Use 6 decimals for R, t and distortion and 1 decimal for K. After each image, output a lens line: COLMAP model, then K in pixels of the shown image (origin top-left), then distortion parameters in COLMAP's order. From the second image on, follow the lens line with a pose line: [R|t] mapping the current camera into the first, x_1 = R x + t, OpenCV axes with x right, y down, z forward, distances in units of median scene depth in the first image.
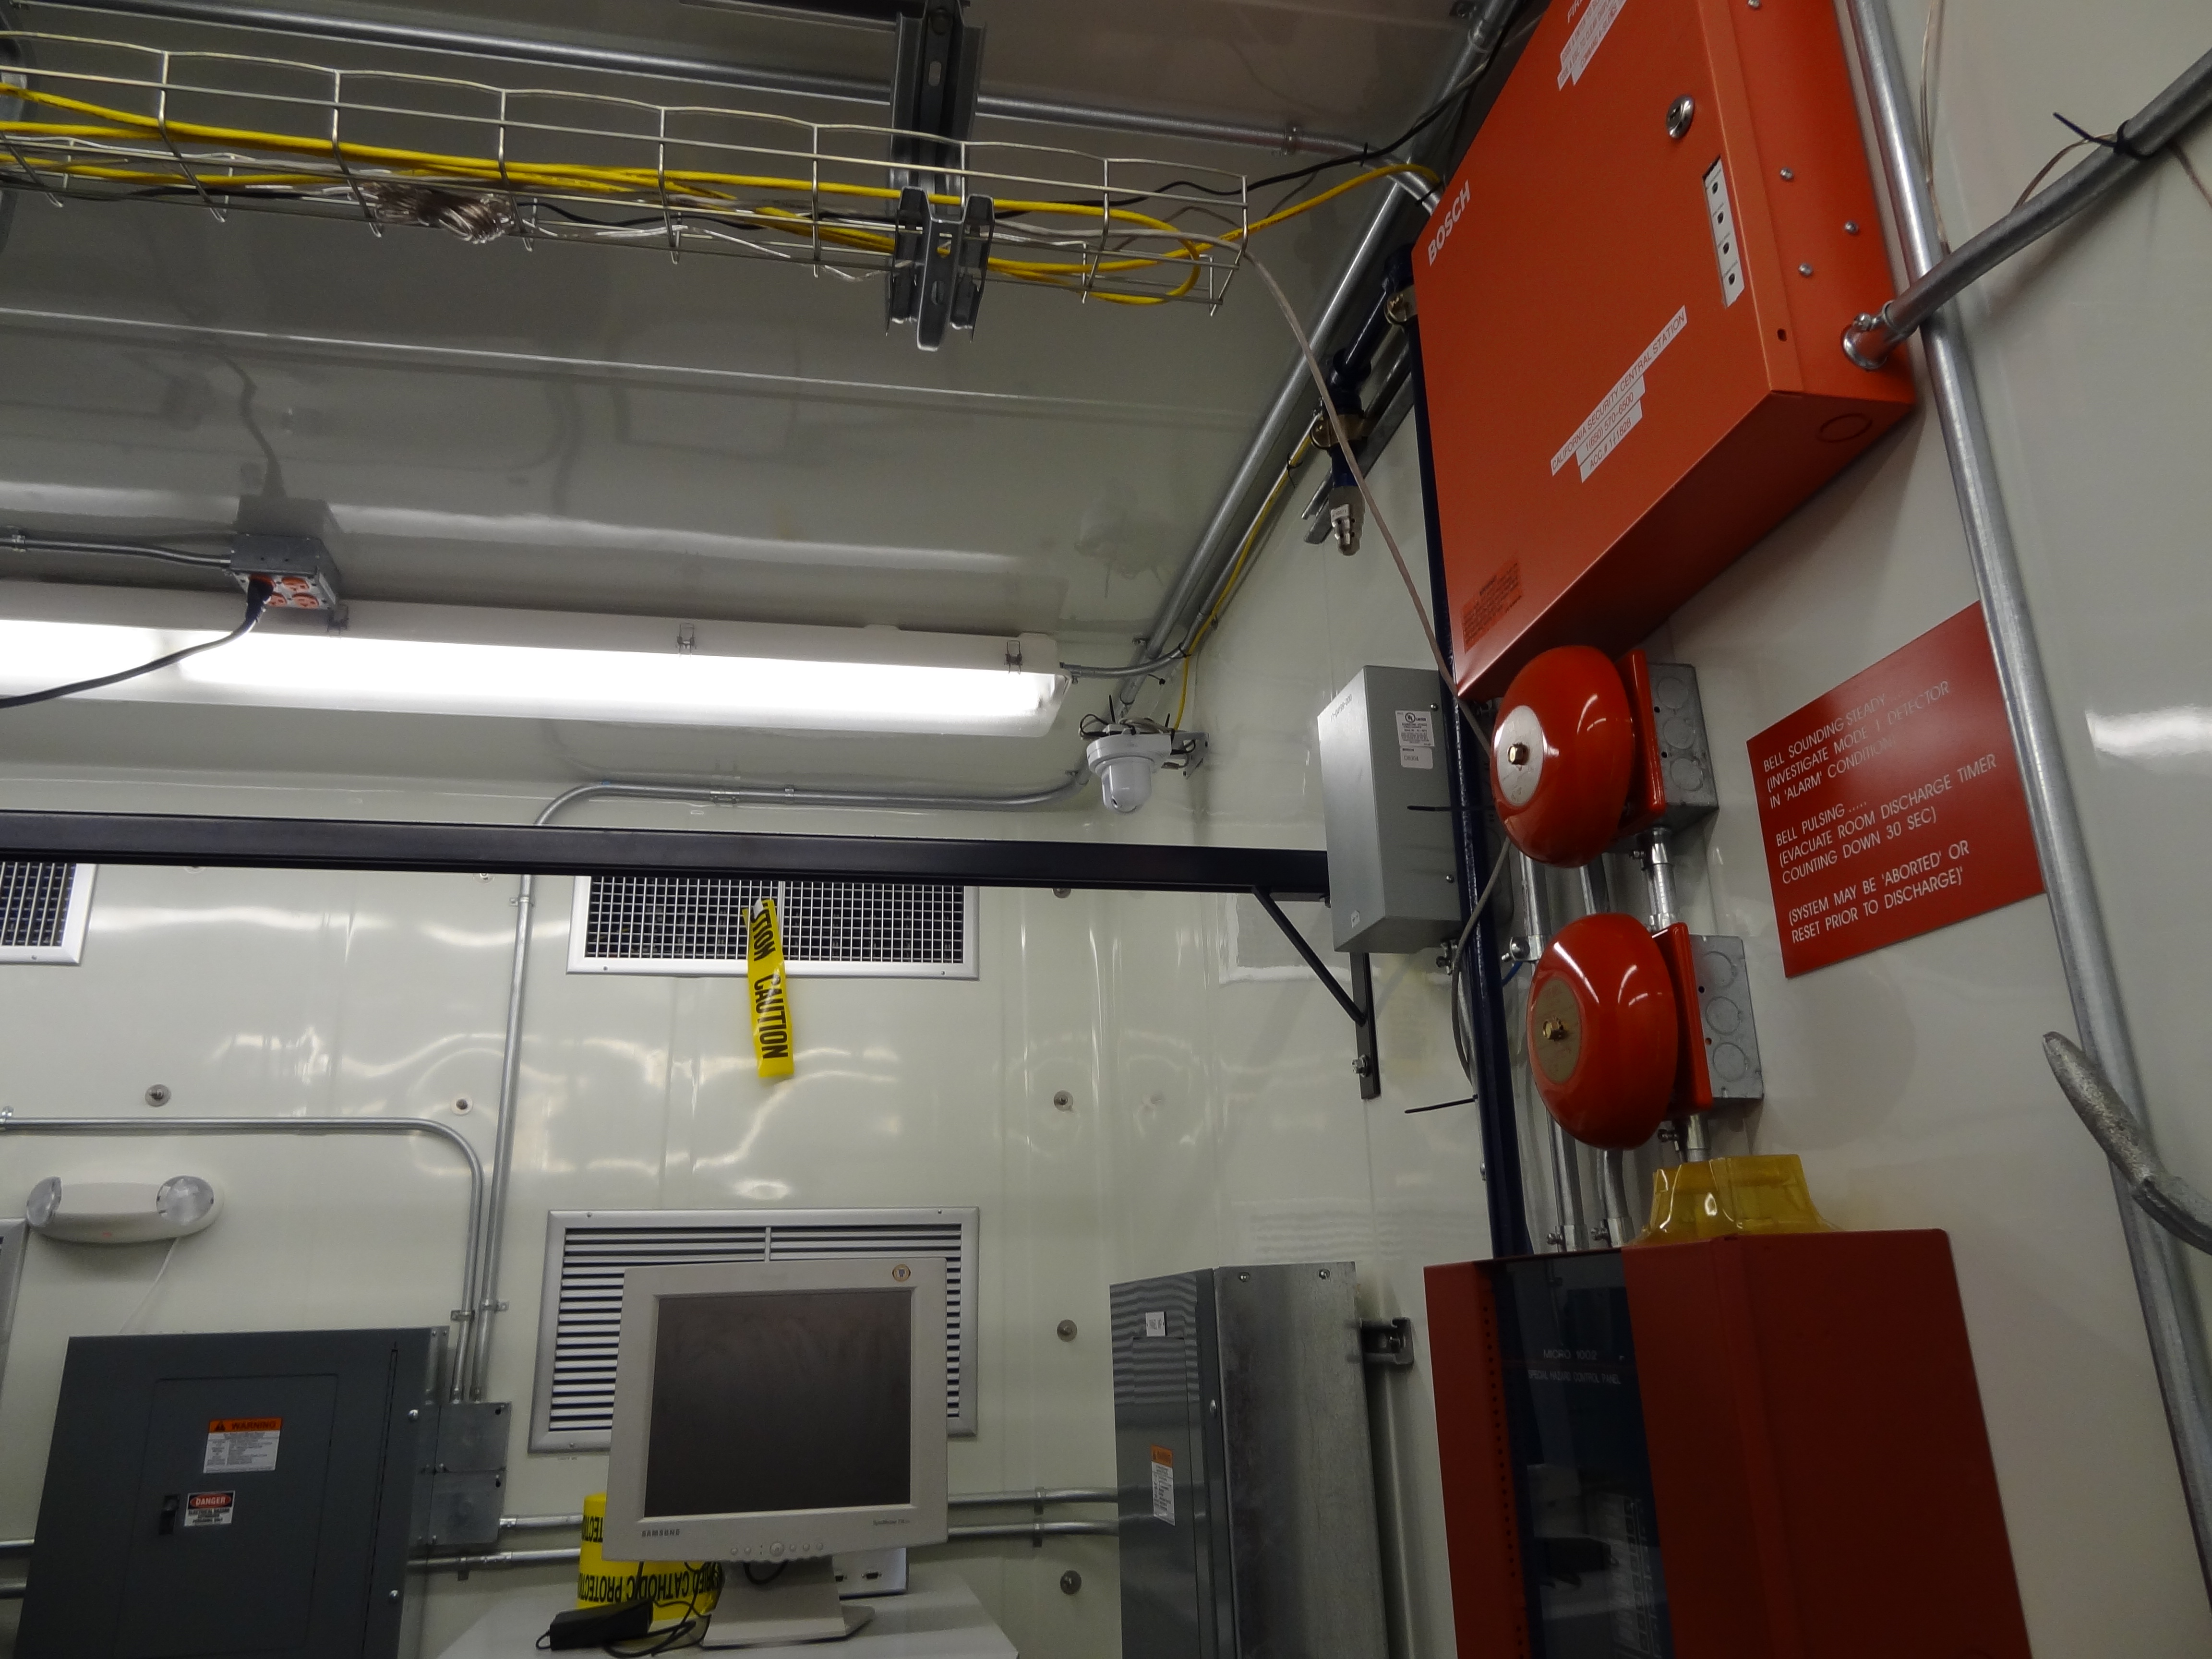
lens RADIAL K [[1545.0, 0, 1109.5], [0, 1545.0, 829.0], [0, 0, 1]] dist [0.002446, 0.003213]
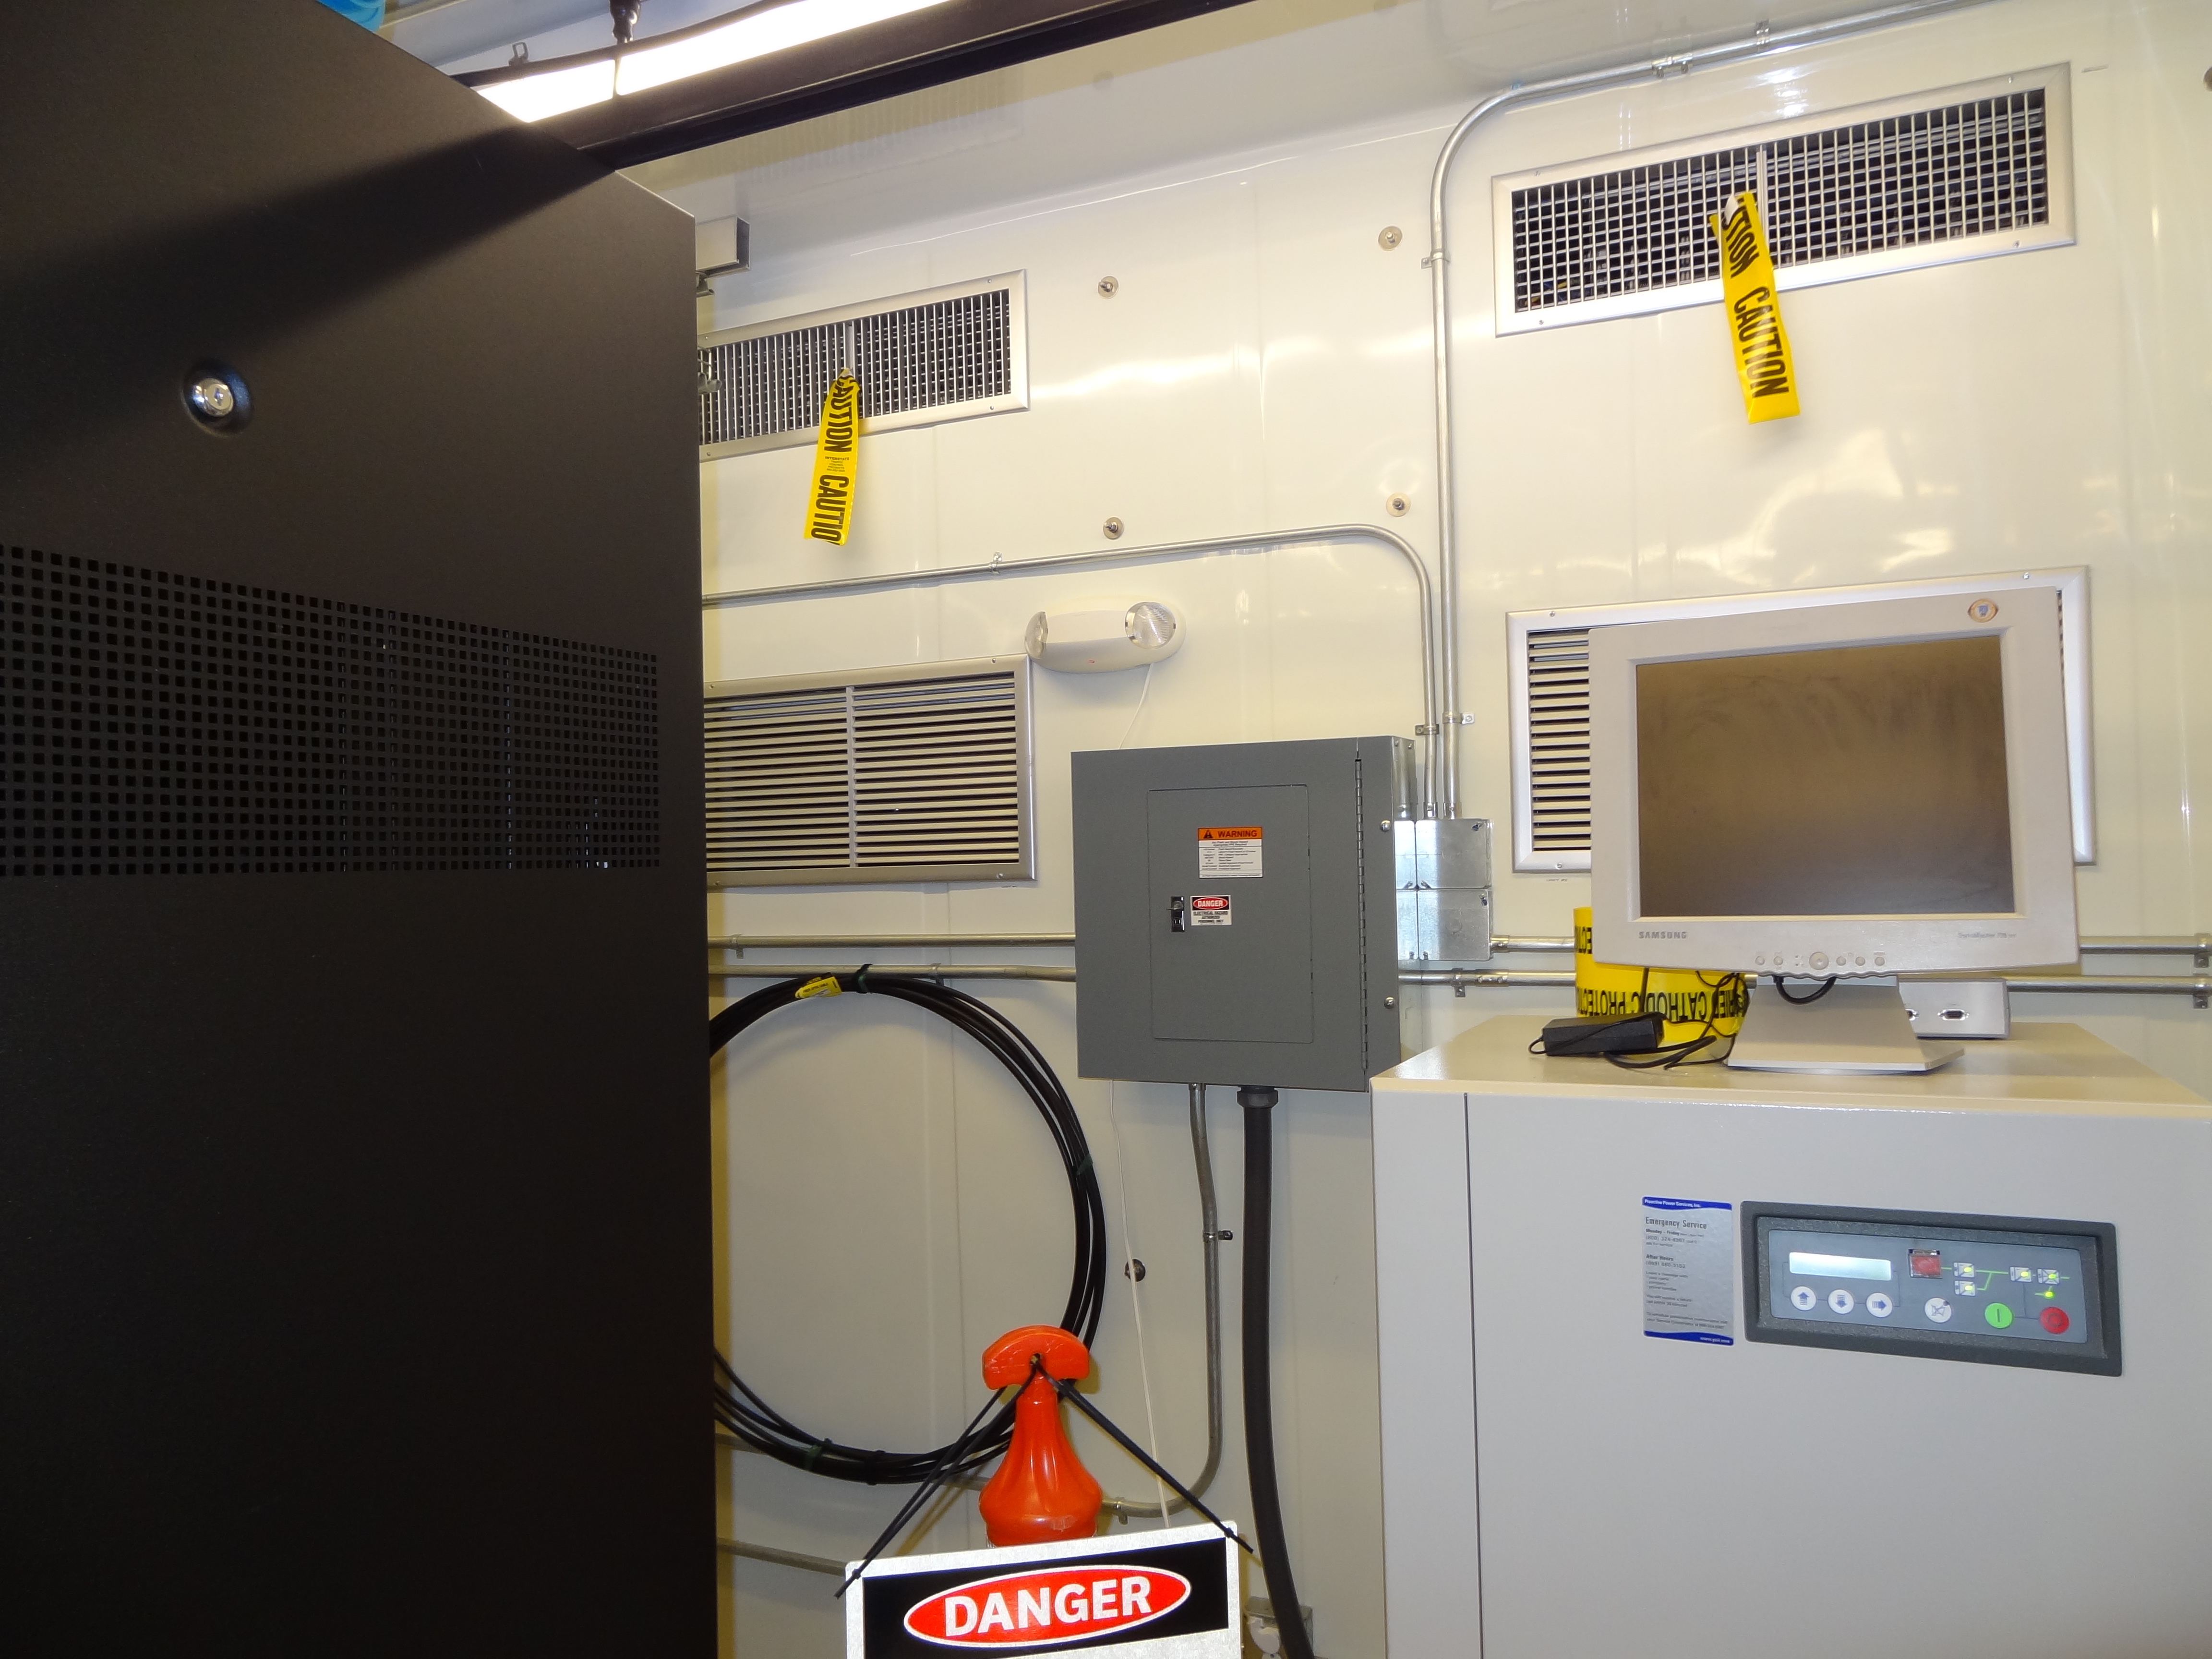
lens RADIAL K [[1545.0, 0, 1108.9], [0, 1545.0, 813.9], [0, 0, 1]] dist [0.002446, 0.003213]
pose [[0.812350, -0.009744, -0.583089, -0.040383], [0.176453, 0.957099, 0.229837, 0.119767], [0.555834, -0.289596, 0.779219, 0.172492]]
